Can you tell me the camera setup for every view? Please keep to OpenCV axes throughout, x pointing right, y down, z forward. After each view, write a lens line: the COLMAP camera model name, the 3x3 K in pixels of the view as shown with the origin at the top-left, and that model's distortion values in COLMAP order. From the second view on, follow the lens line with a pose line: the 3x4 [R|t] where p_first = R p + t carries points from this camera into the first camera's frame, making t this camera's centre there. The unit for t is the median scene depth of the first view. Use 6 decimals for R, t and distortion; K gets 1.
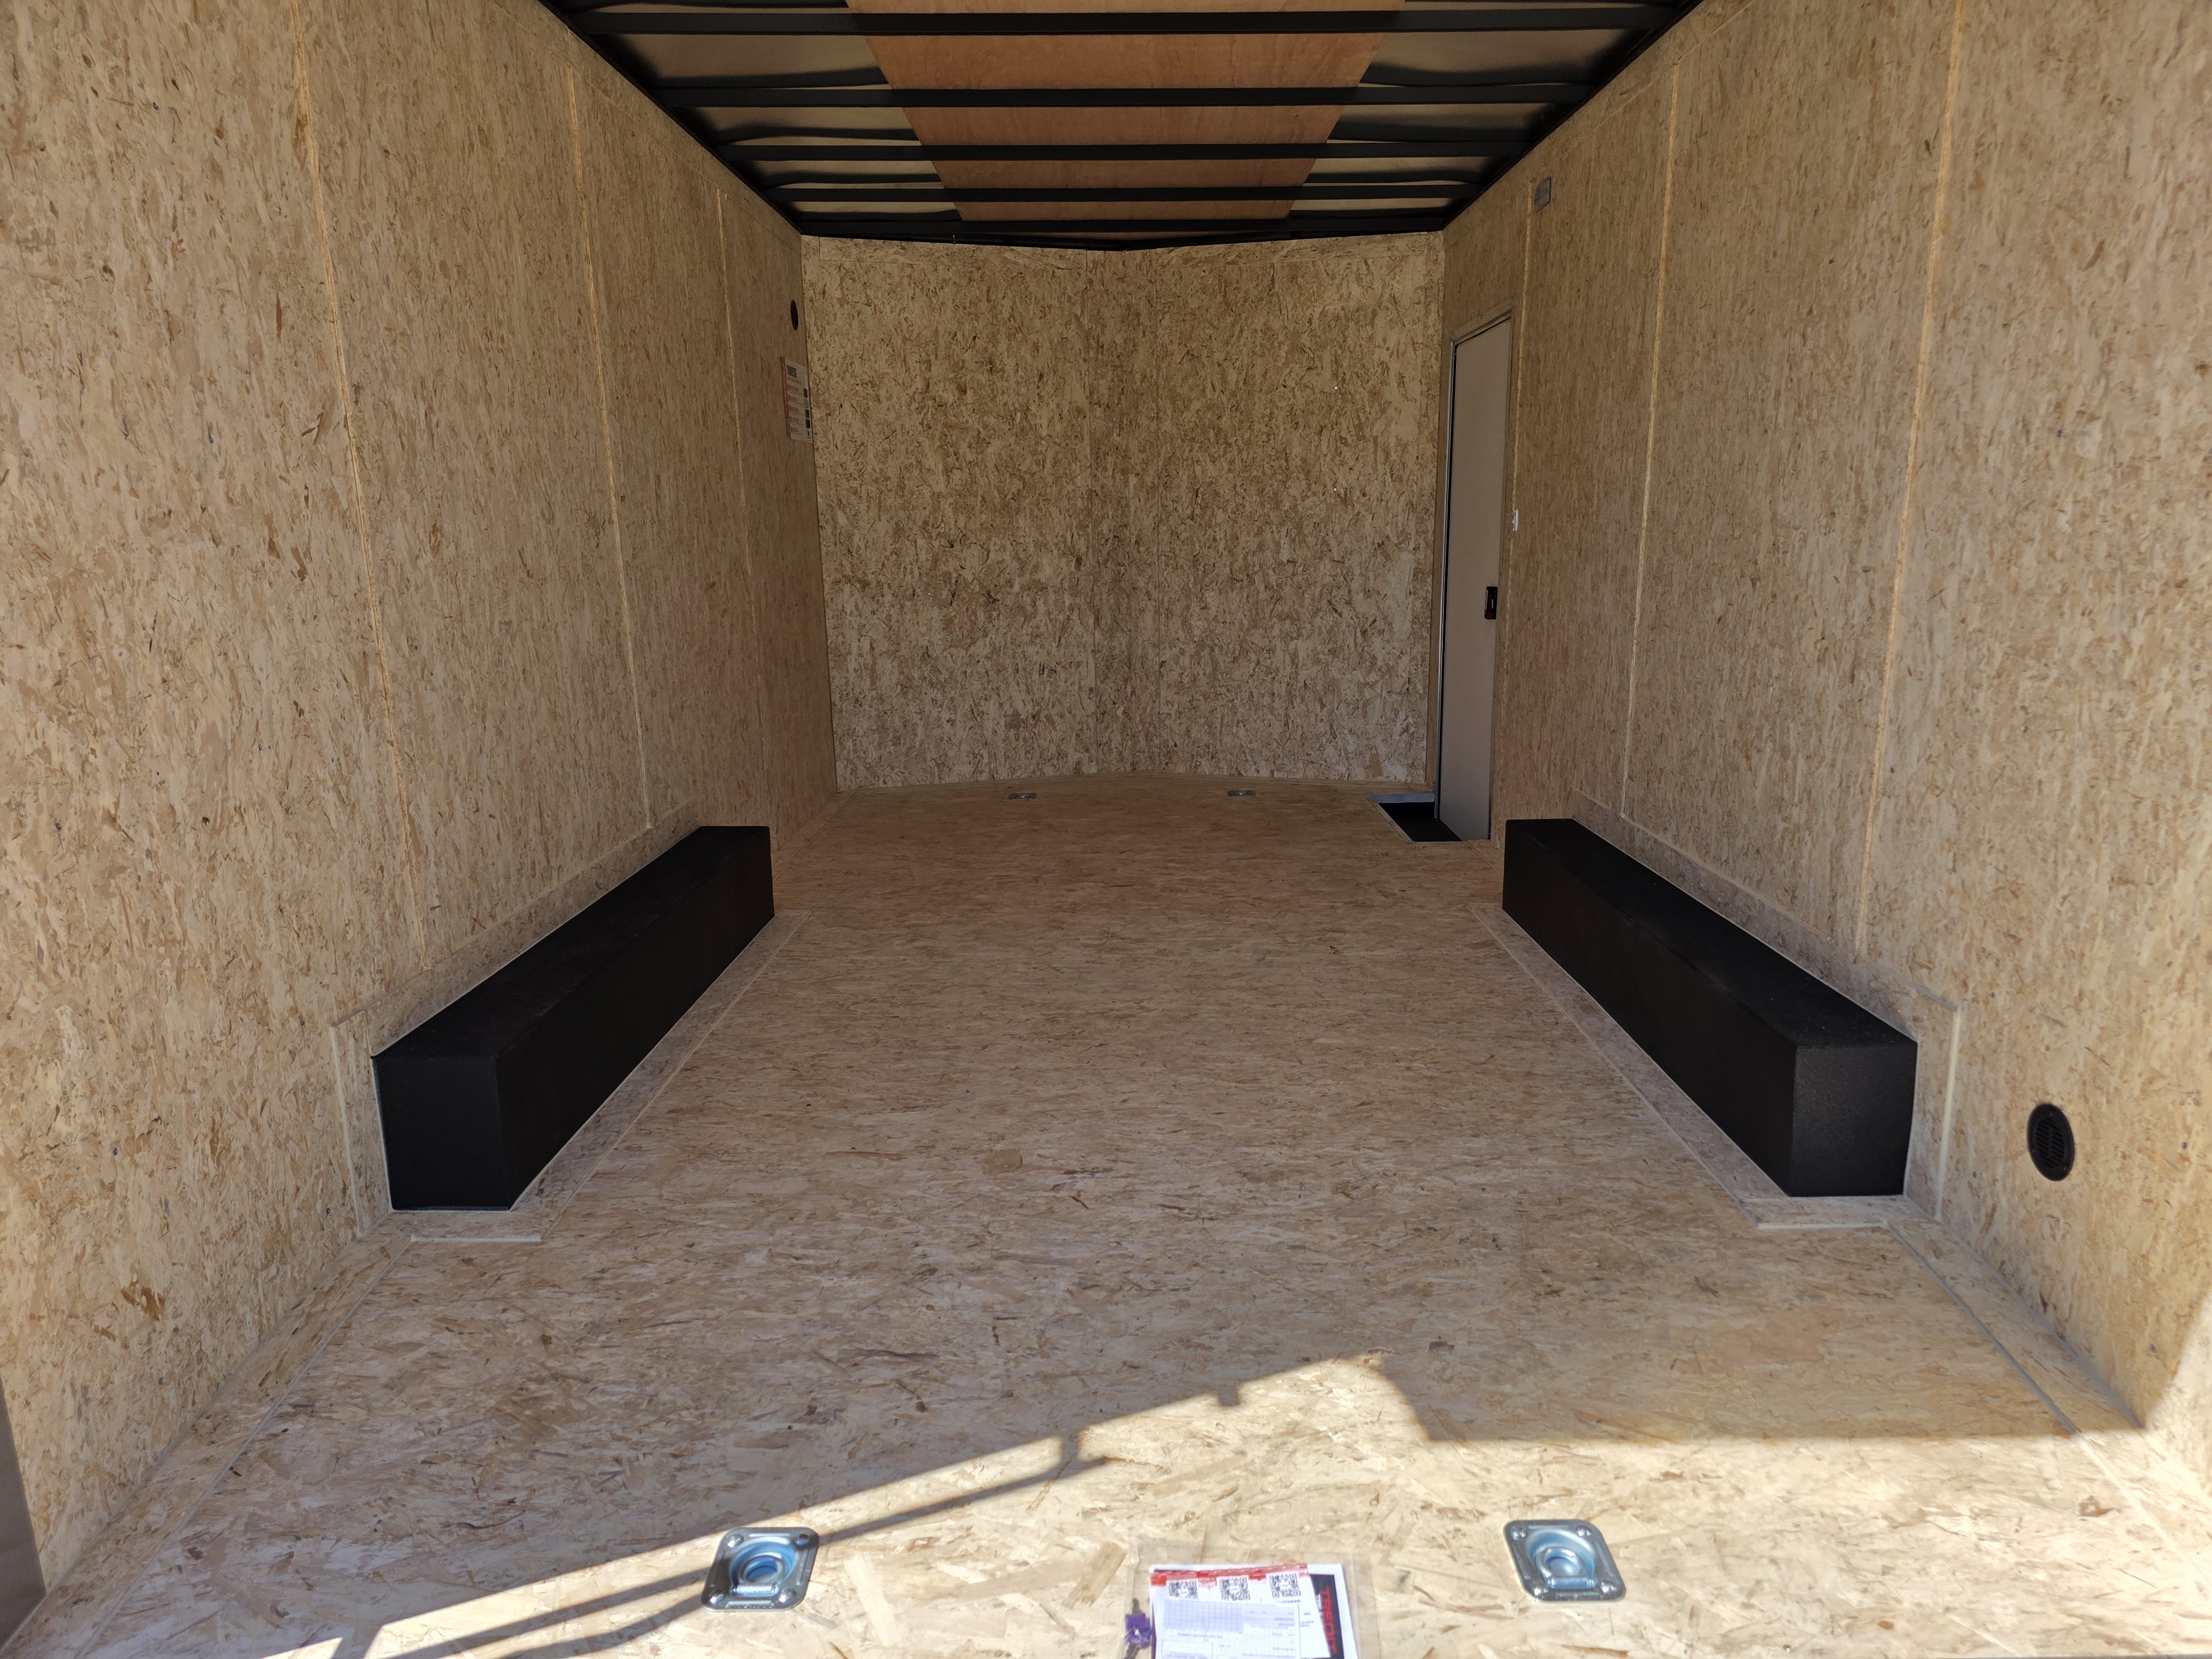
lens RADIAL K [[1493.4, 0, 1137.9], [0, 1493.4, 904.3], [0, 0, 1]] dist [0.047866, -0.055066]
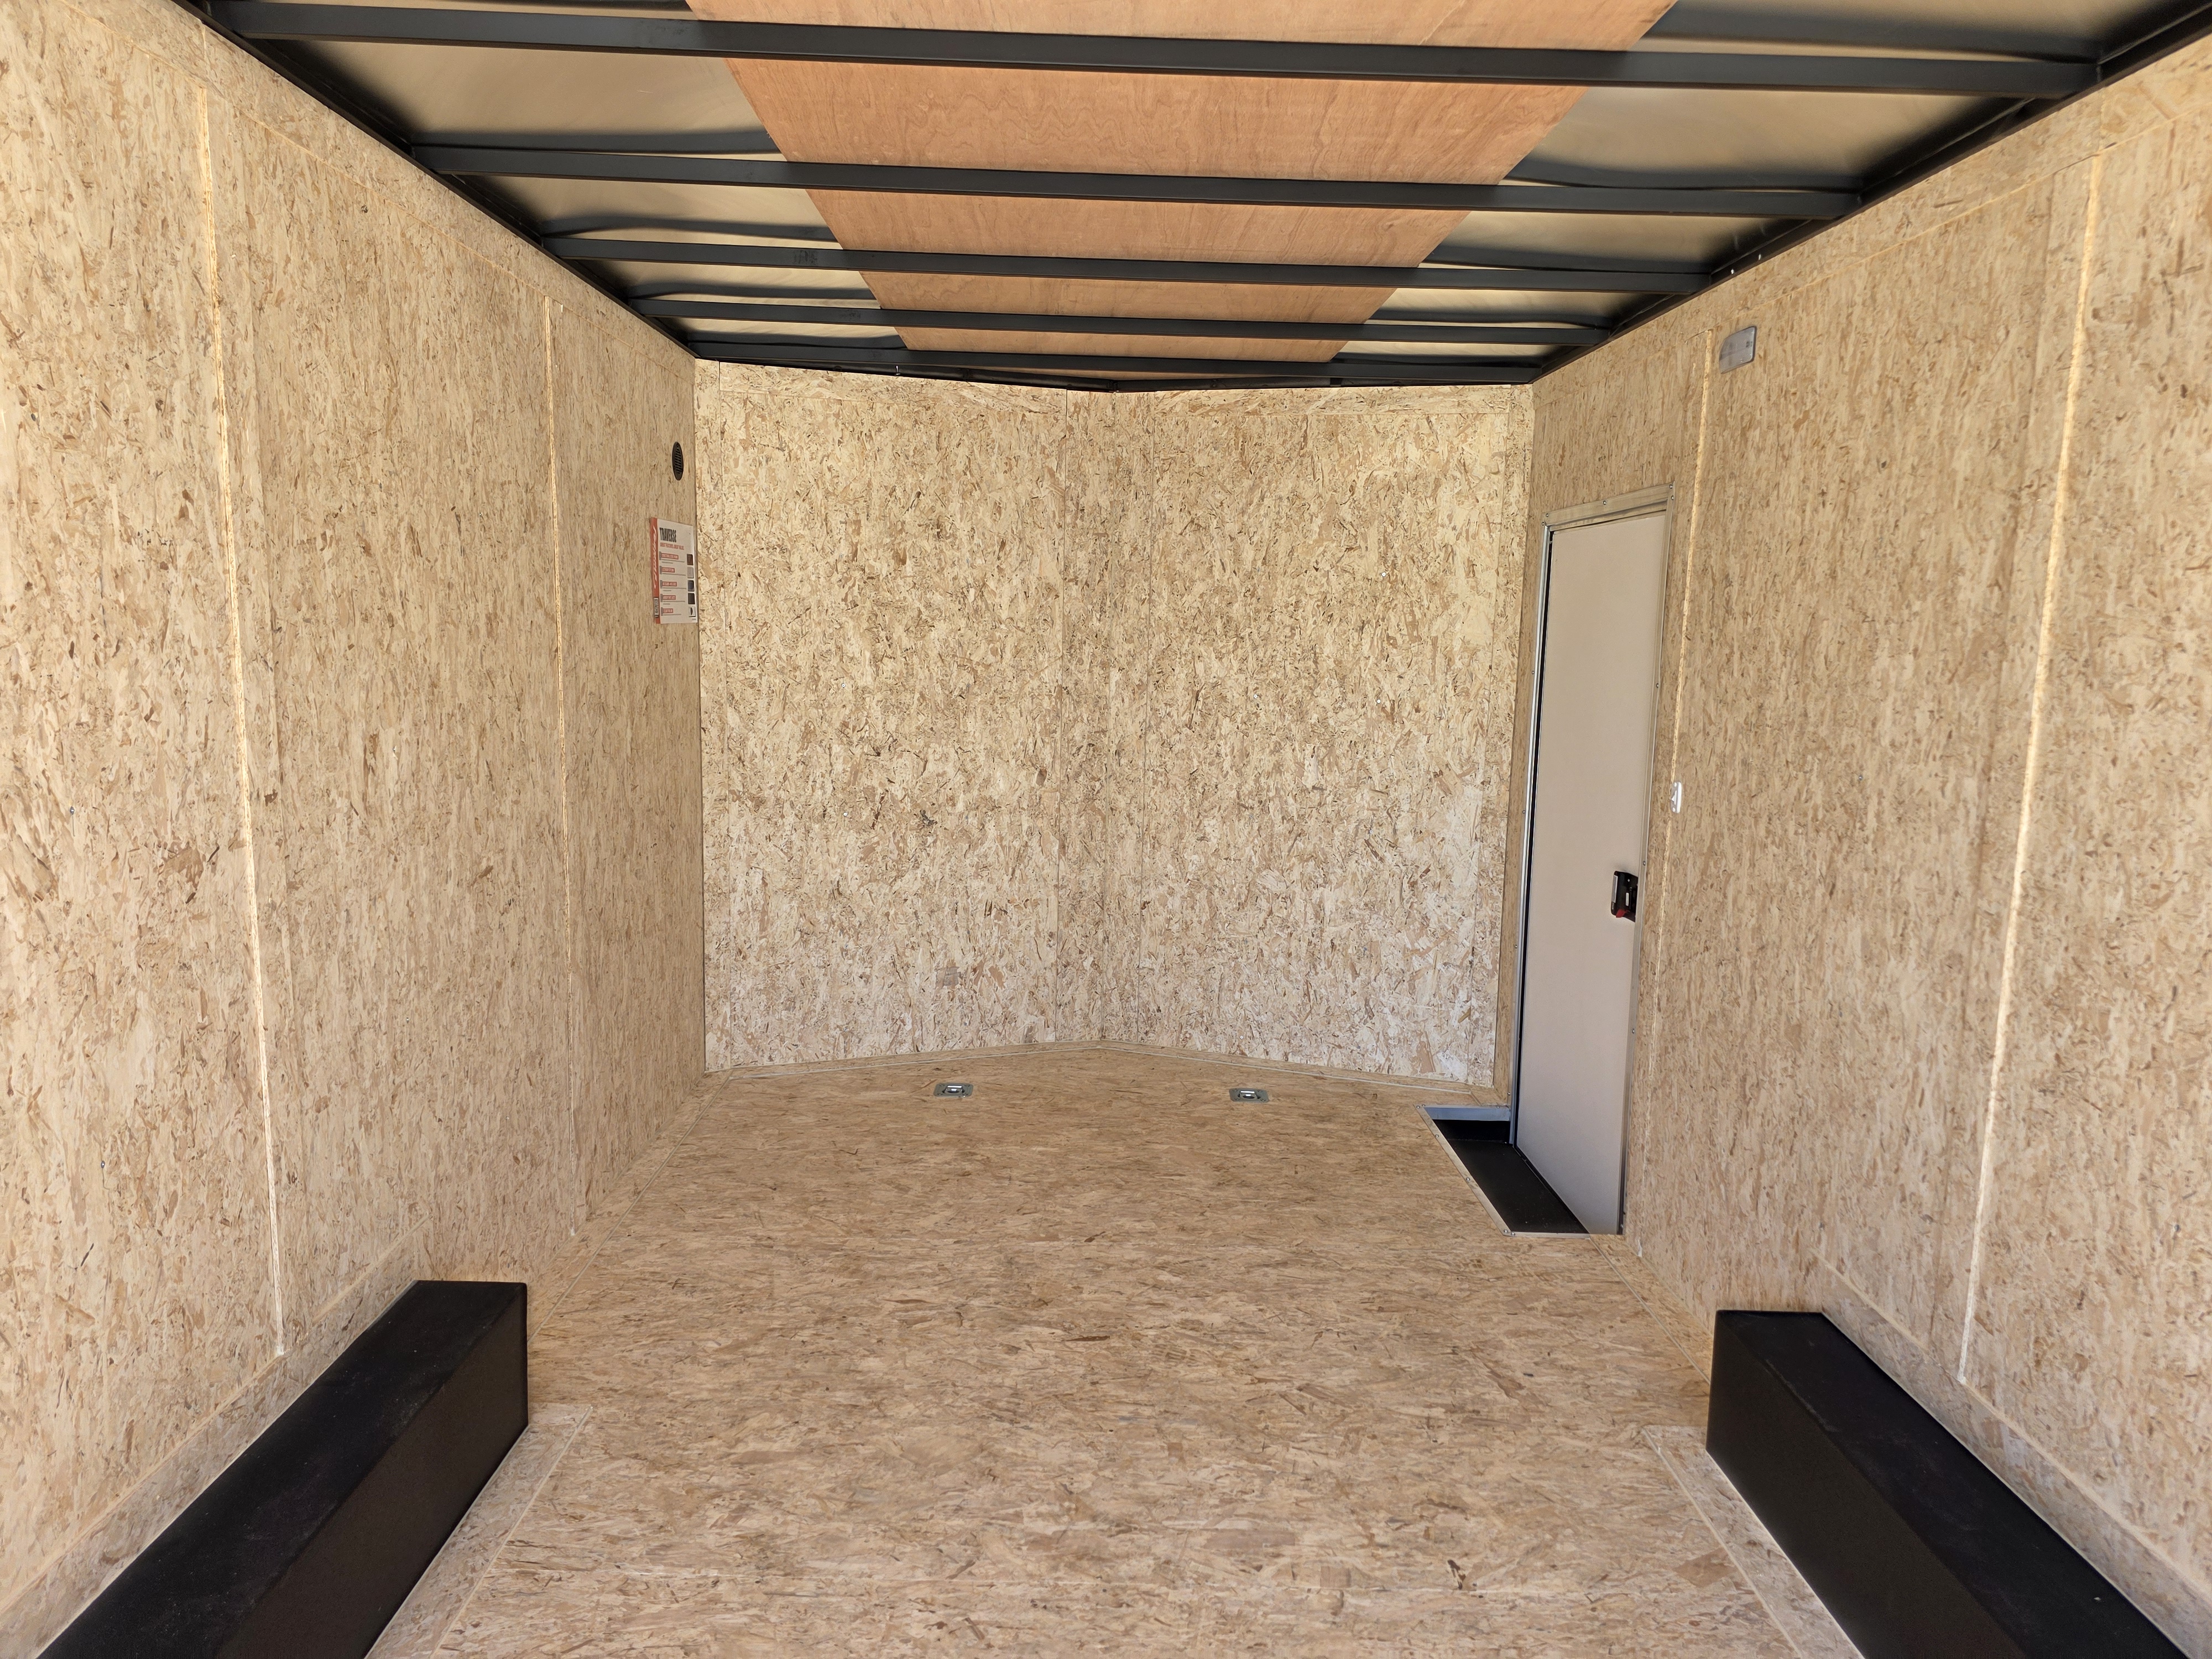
lens RADIAL K [[1493.4, 0, 1096.6], [0, 1493.4, 851.8], [0, 0, 1]] dist [0.047866, -0.055066]
pose [[0.999392, 0.034469, 0.005218, -0.018923], [-0.033789, 0.994573, -0.098402, -0.155717], [-0.008582, 0.098166, 0.995133, 0.321281]]
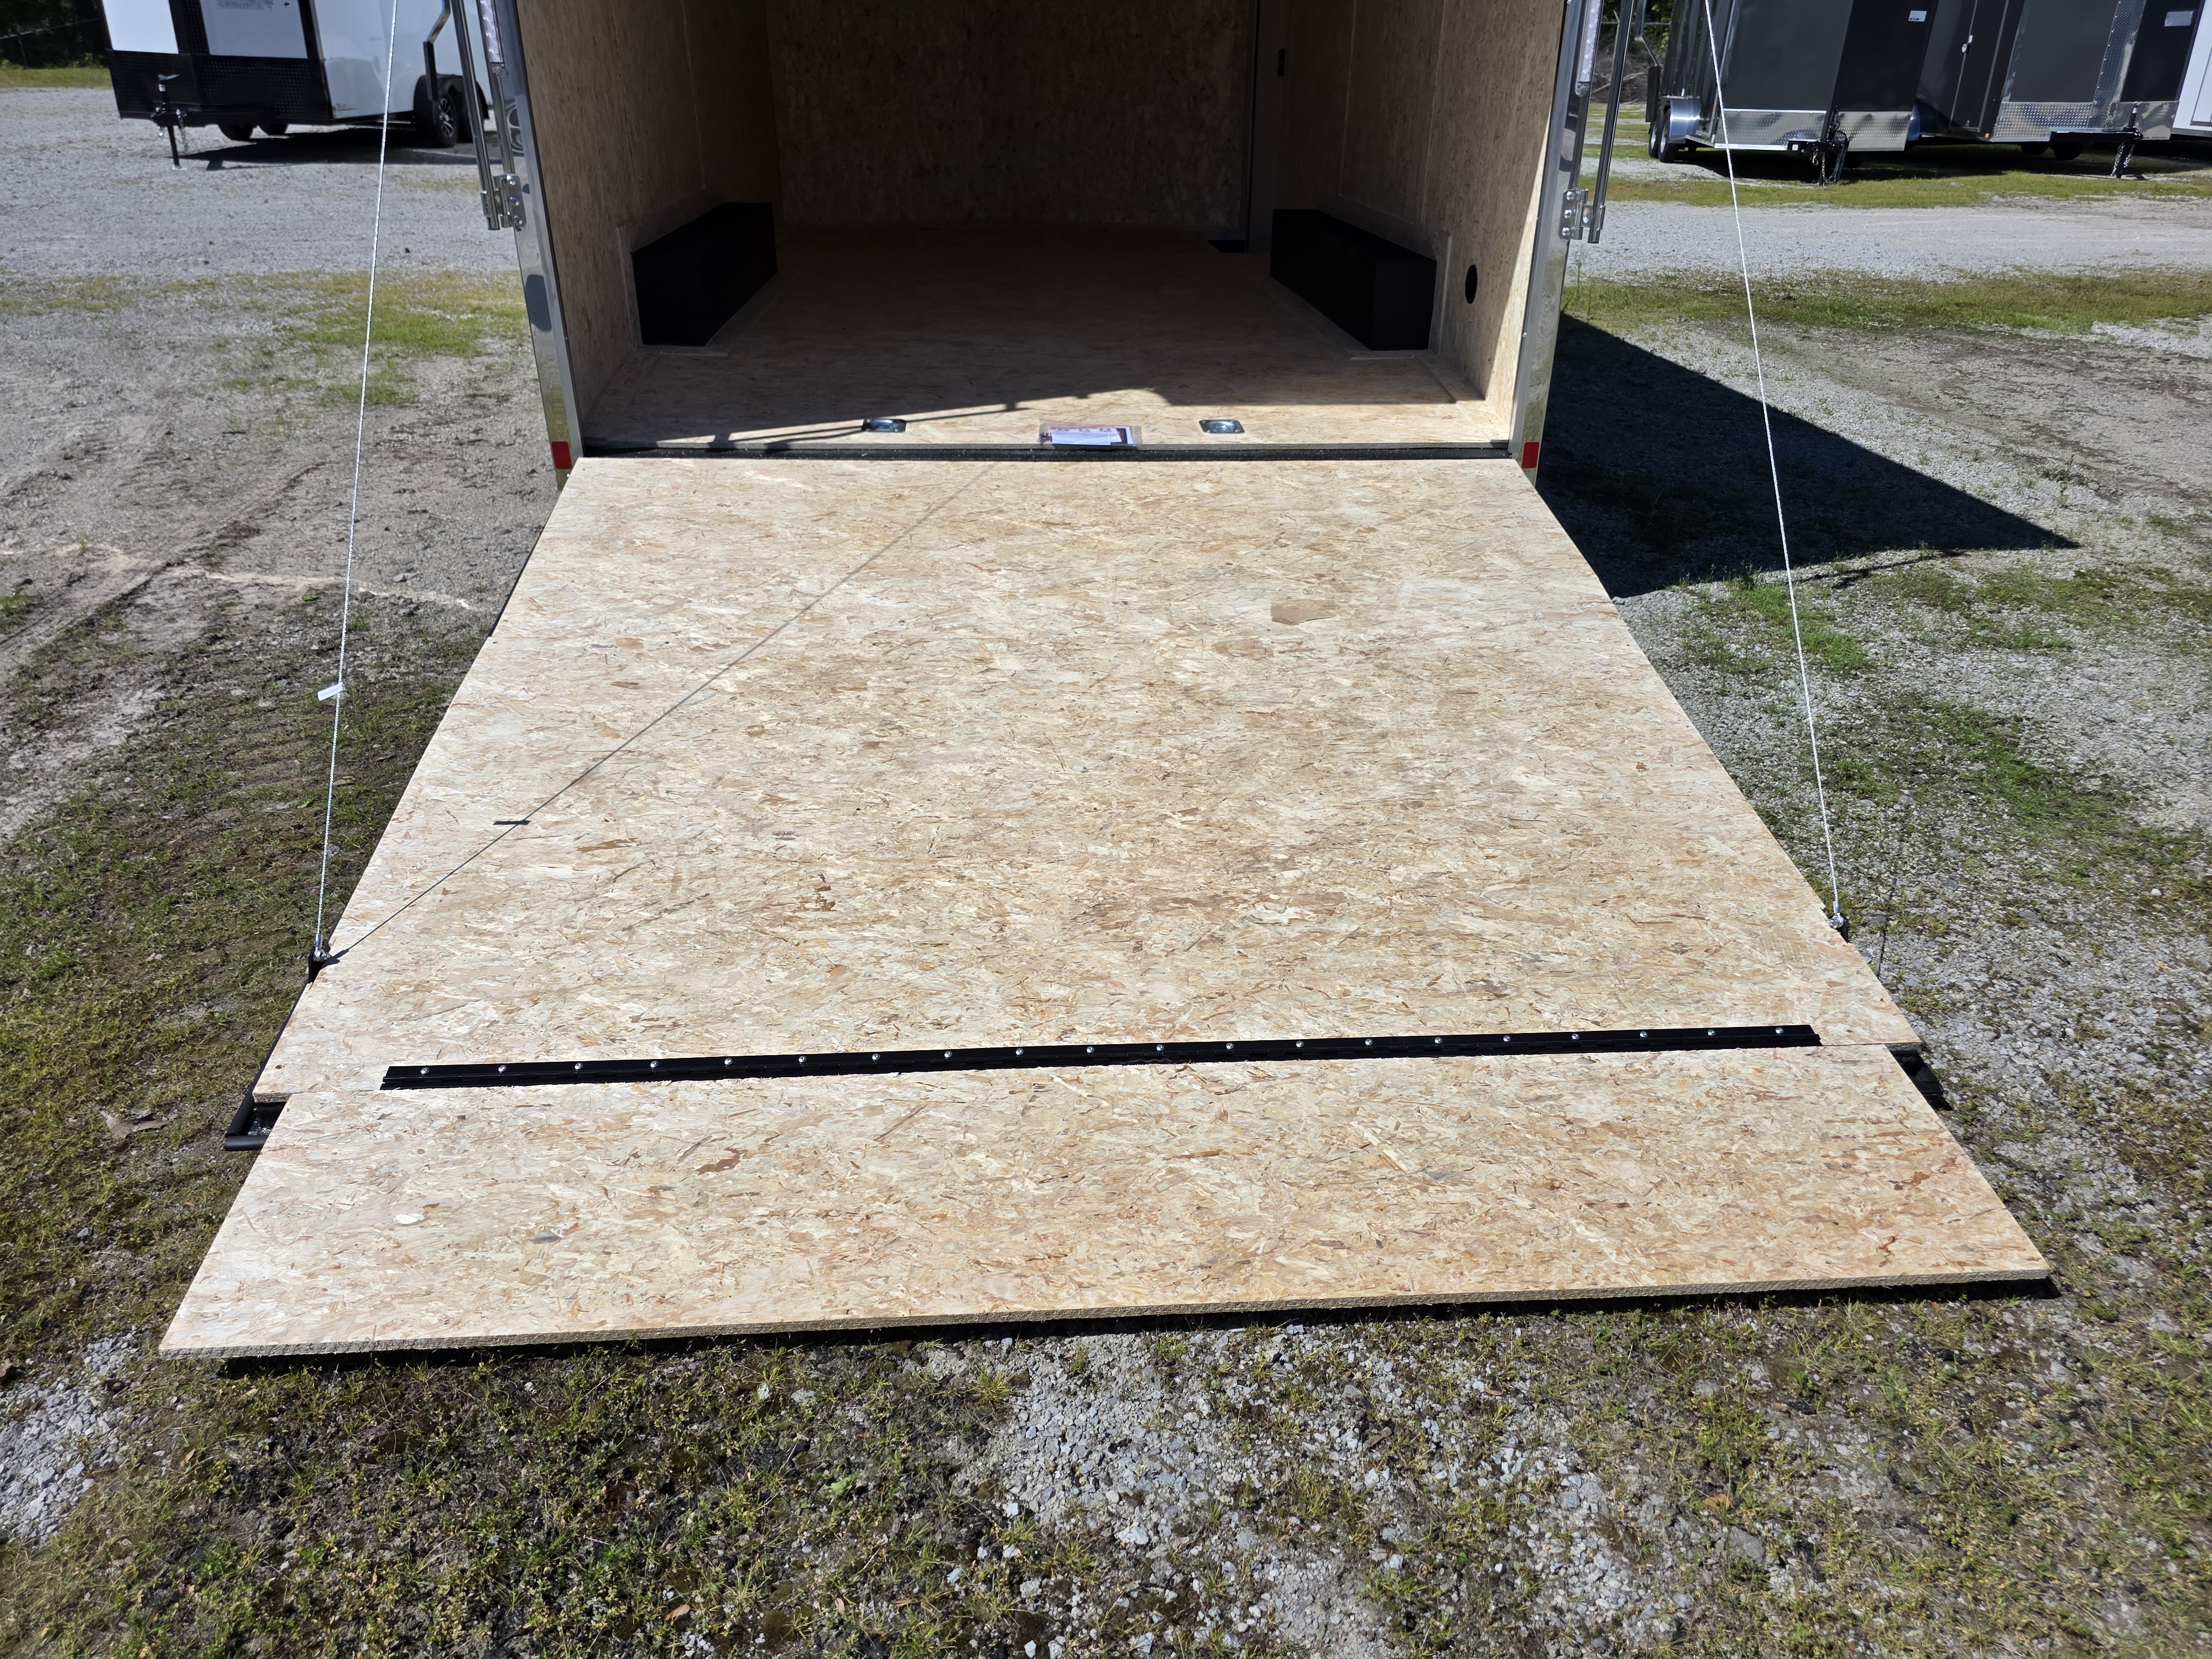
lens RADIAL K [[1493.4, 0, 1105.8], [0, 1493.4, 846.3], [0, 0, 1]] dist [0.047866, -0.055066]
pose [[0.997678, -0.010011, 0.067373, -0.024043], [-0.005721, 0.973331, 0.229336, 0.192677], [-0.067873, -0.229188, 0.971013, -0.516528]]
